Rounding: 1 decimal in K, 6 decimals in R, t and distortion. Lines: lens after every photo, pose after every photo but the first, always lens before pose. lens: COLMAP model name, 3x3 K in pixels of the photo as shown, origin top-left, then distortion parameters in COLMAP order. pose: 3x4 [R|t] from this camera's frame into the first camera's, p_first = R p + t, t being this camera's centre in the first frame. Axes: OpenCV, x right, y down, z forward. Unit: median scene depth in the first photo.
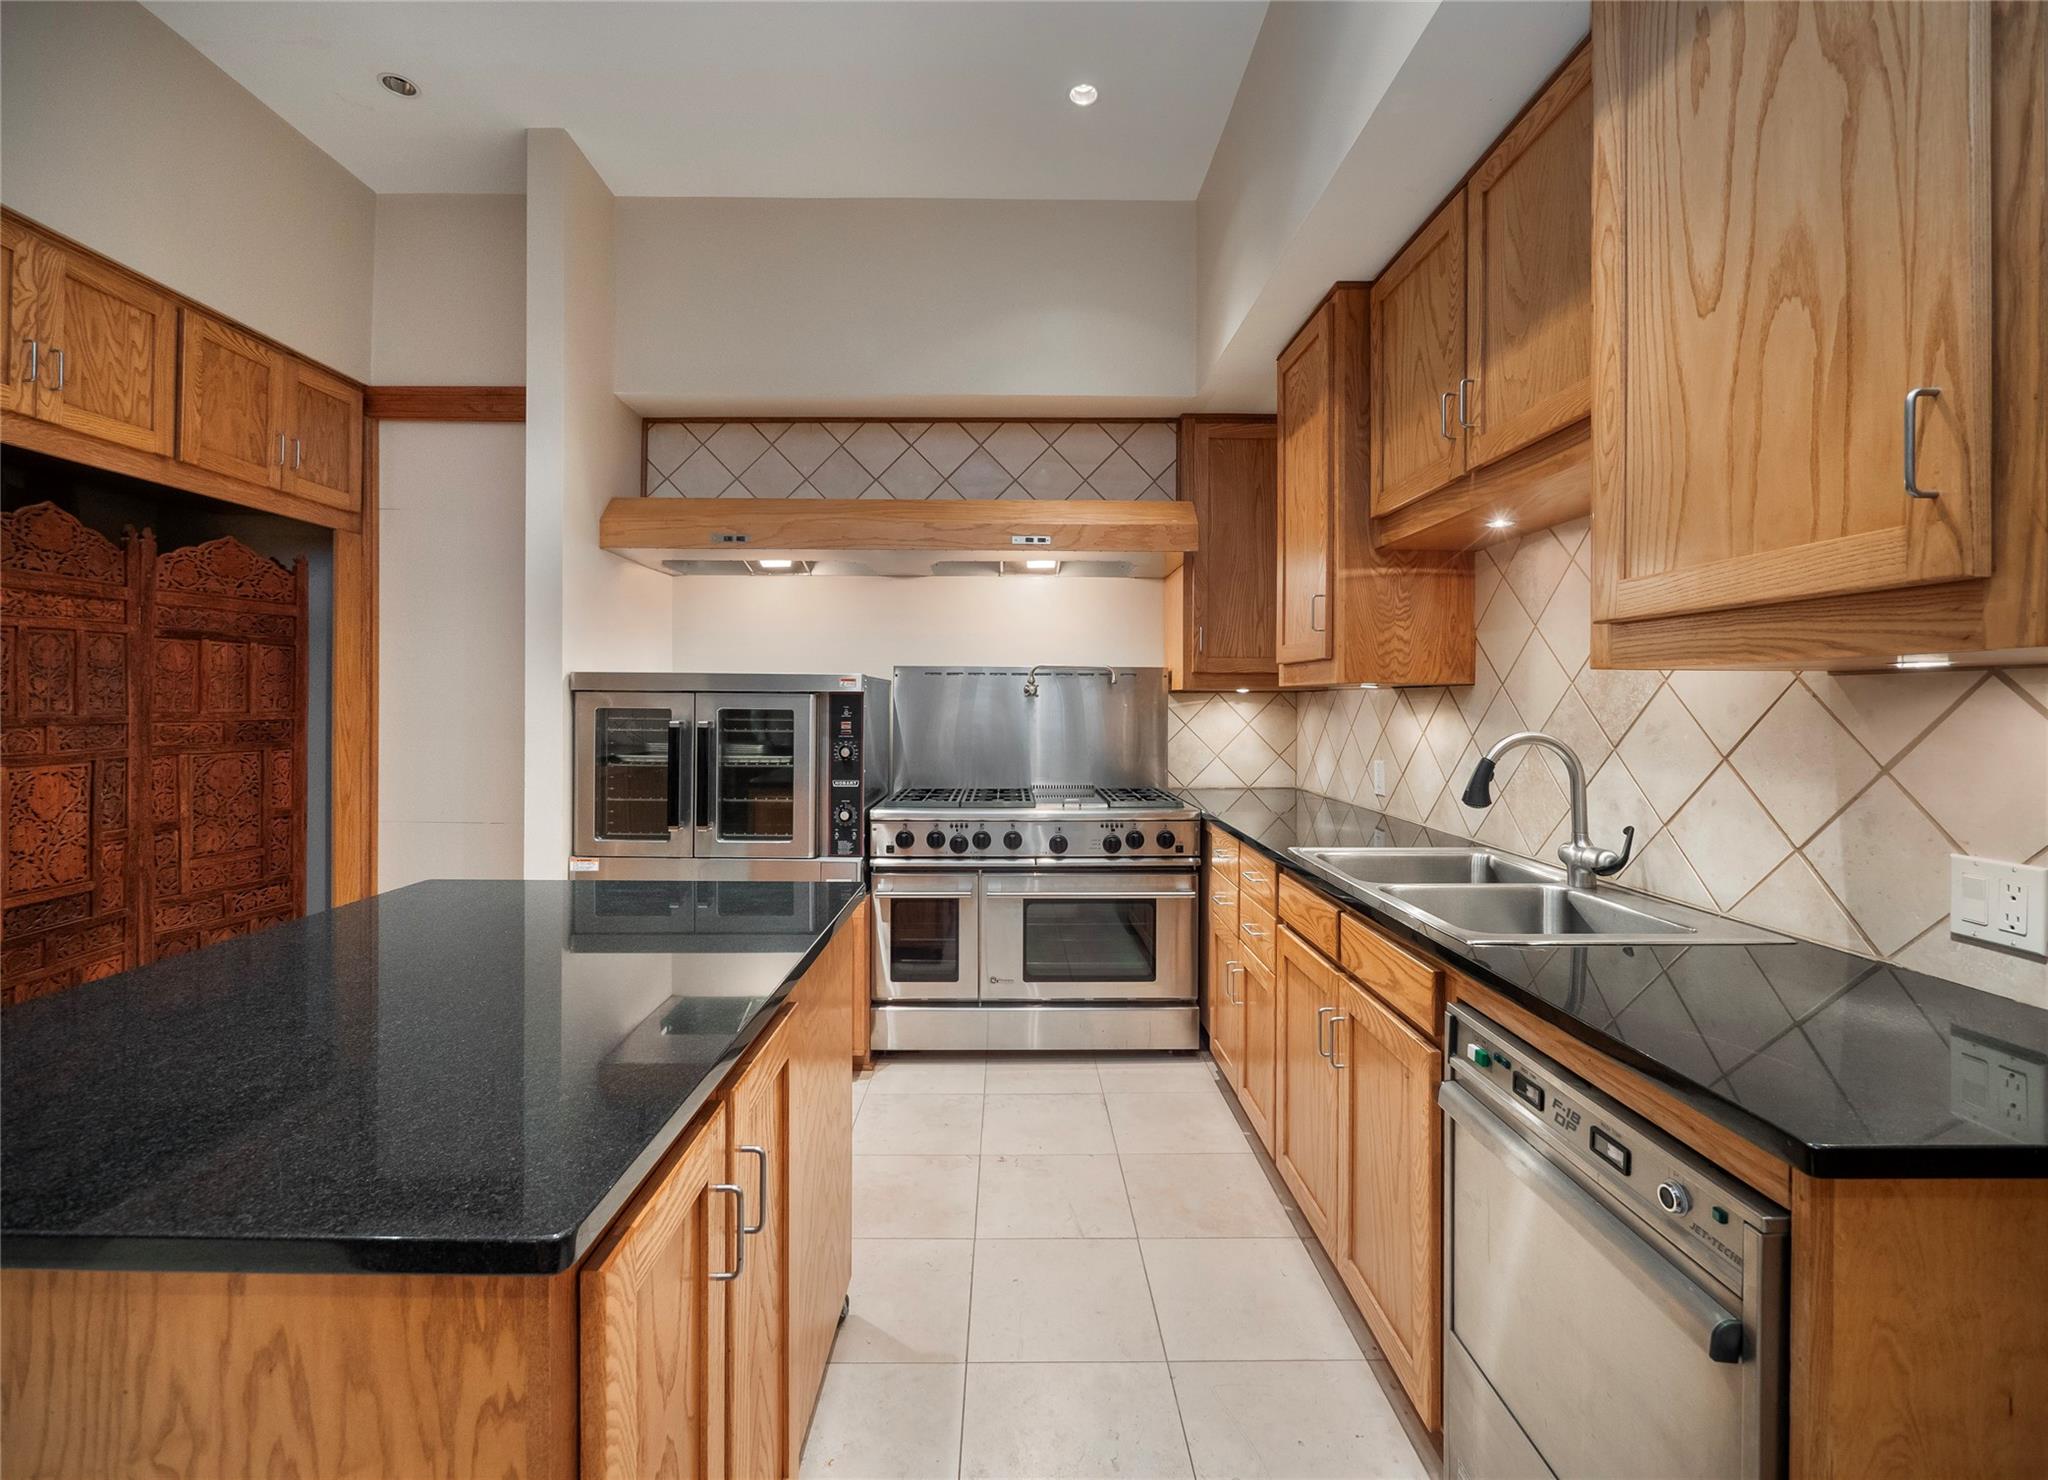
lens RADIAL K [[883.7, 0, 1024.5], [0, 883.7, 705.9], [0, 0, 1]] dist [0.000000, -0.000161]
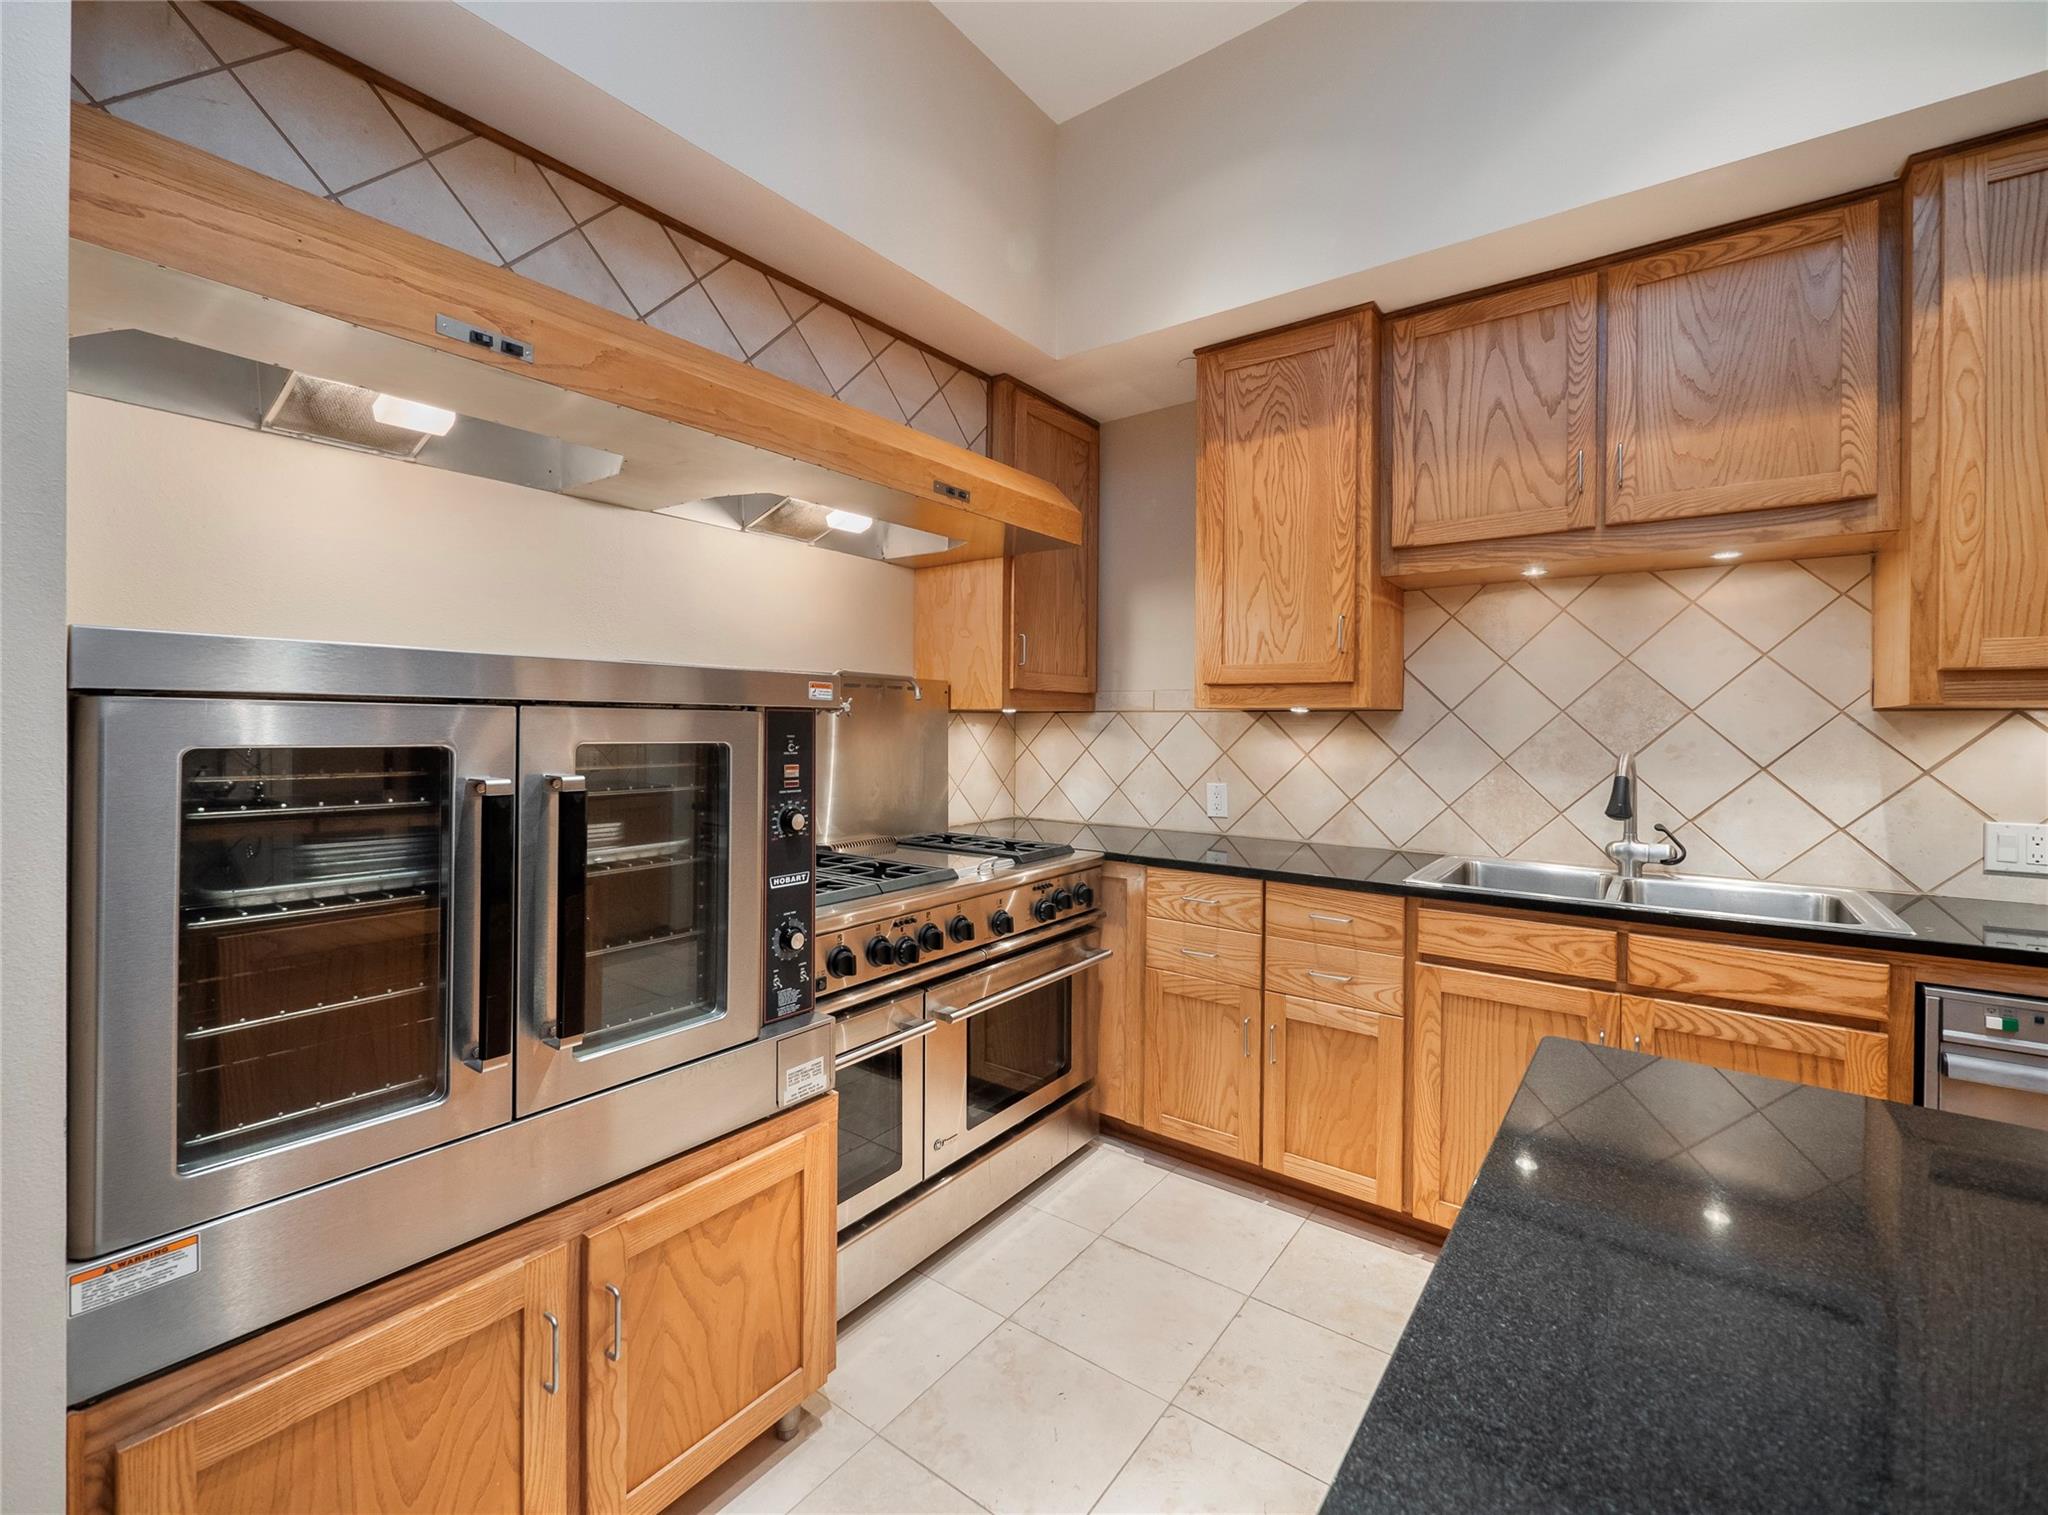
lens RADIAL K [[880.4, 0, 1022.7], [0, 880.4, 726.6], [0, 0, 1]] dist [-0.000075, 0.000131]
pose [[0.611507, -0.004162, 0.791228, -0.535114], [0.000561, 0.999988, 0.004826, -0.007213], [-0.791239, -0.002507, 0.611502, 0.565107]]
